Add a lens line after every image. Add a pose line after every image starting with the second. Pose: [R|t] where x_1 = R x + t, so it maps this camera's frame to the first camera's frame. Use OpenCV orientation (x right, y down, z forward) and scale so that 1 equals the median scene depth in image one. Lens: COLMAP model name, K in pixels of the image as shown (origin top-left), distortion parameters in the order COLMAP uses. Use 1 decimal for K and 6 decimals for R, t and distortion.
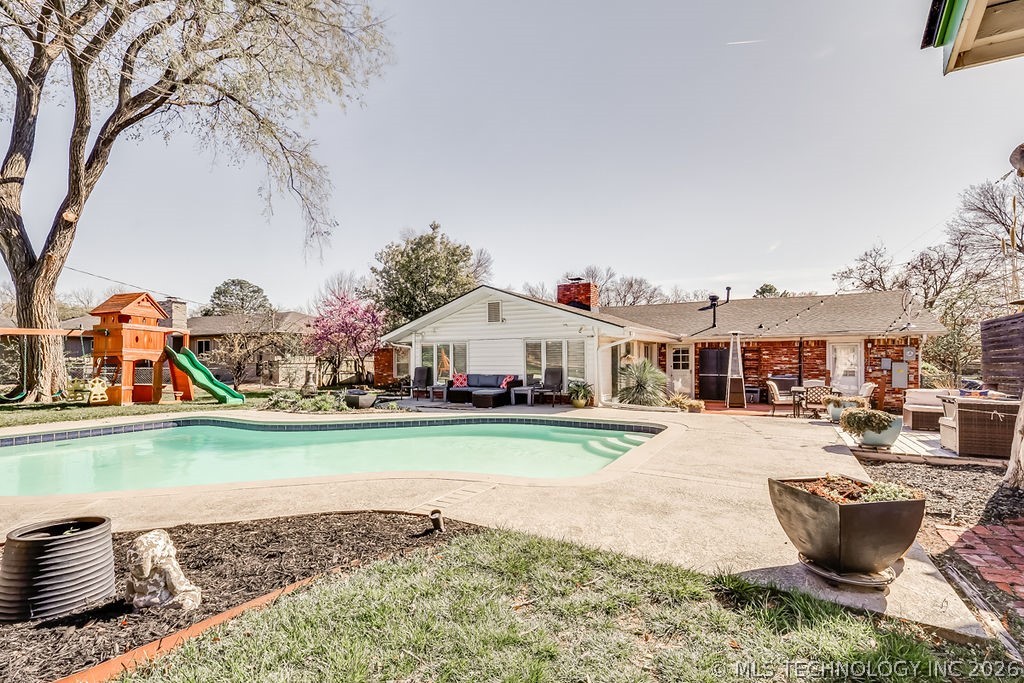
lens RADIAL K [[468.6, 0, 539.7], [0, 468.6, 359.0], [0, 0, 1]] dist [0.000322, 0.000241]
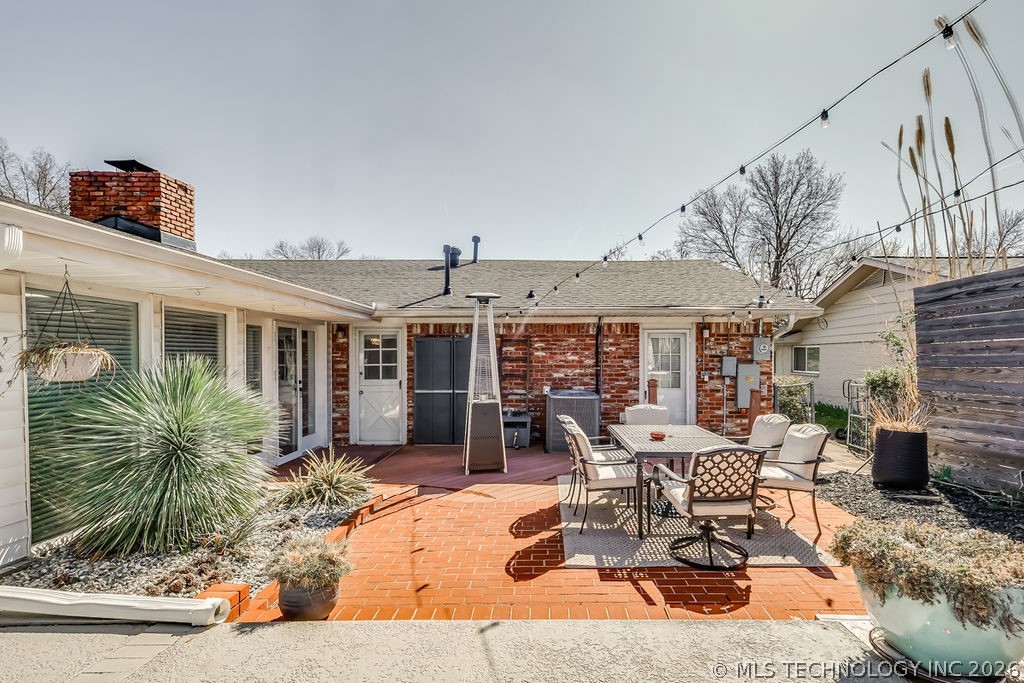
lens RADIAL K [[468.6, 0, 514.6], [0, 468.6, 351.1], [0, 0, 1]] dist [0.000322, 0.000241]
pose [[0.901323, 0.005330, 0.433115, 0.252430], [0.000041, 0.999923, -0.012390, -0.001033], [-0.433148, 0.011185, 0.901254, 0.590010]]
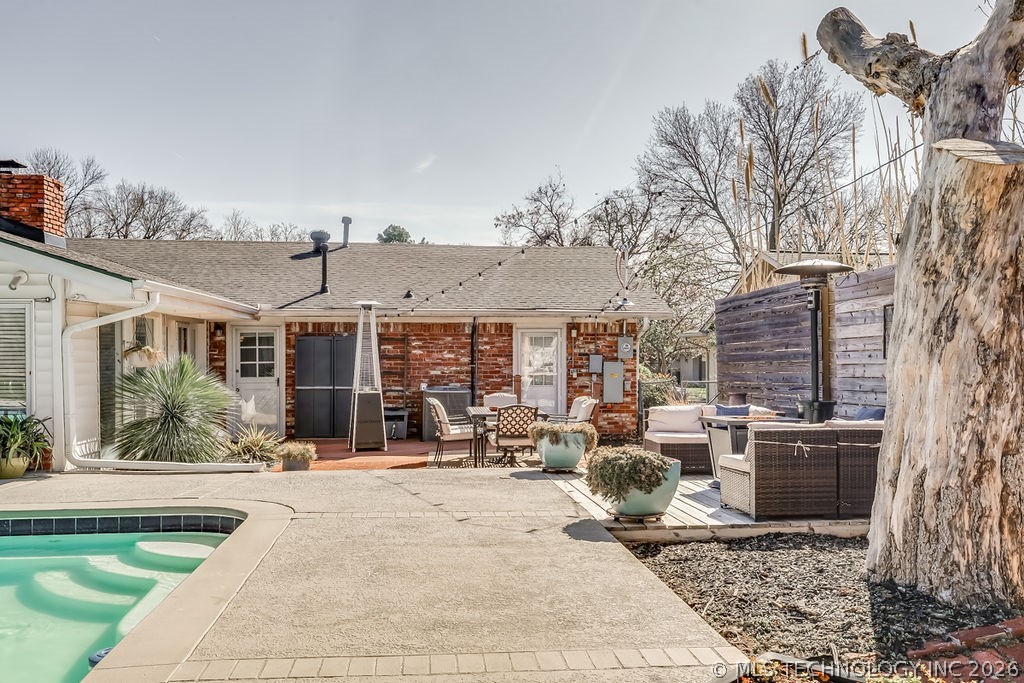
lens RADIAL K [[876.2, 0, 535.7], [0, 876.2, 348.9], [0, 0, 1]] dist [0.004930, 0.002933]
pose [[0.814879, 0.005097, 0.579608, 0.013373], [-0.000575, 0.999968, -0.007986, 0.000063], [-0.579631, 0.006174, 0.814856, 0.113670]]
